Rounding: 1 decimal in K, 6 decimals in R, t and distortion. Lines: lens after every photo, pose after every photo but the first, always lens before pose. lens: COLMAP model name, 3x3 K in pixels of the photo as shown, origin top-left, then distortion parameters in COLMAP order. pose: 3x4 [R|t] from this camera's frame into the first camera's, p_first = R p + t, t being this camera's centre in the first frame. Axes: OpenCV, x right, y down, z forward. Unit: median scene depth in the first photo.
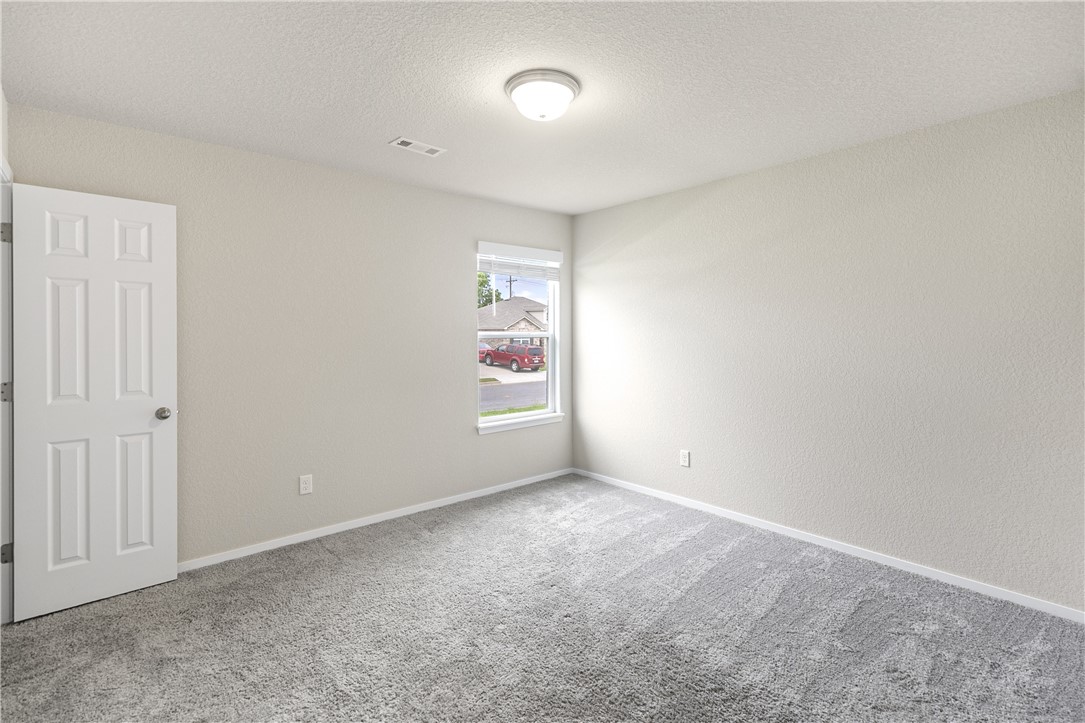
lens RADIAL K [[502.7, 0, 545.8], [0, 502.7, 340.5], [0, 0, 1]] dist [0.002695, 0.000280]
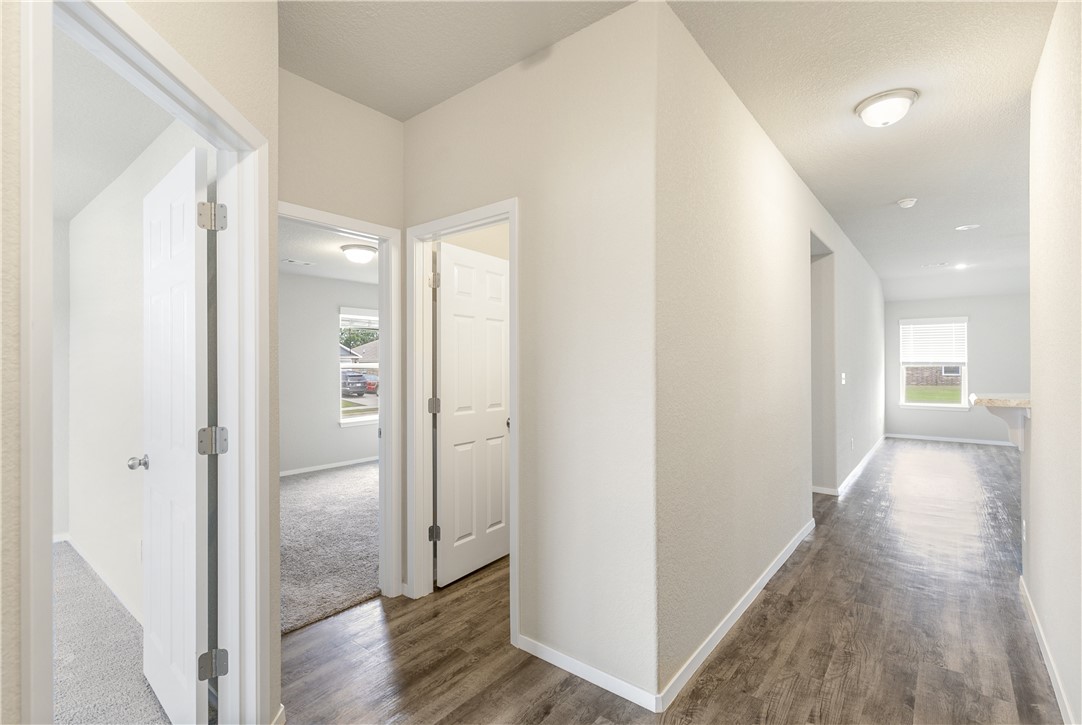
lens RADIAL K [[495.2, 0, 539.1], [0, 495.2, 364.1], [0, 0, 1]] dist [0.005249, 0.000244]
pose [[0.982839, -0.002862, 0.184445, 0.210168], [0.004471, 0.999955, -0.008308, 0.000552], [-0.184413, 0.008990, 0.982808, -0.715090]]
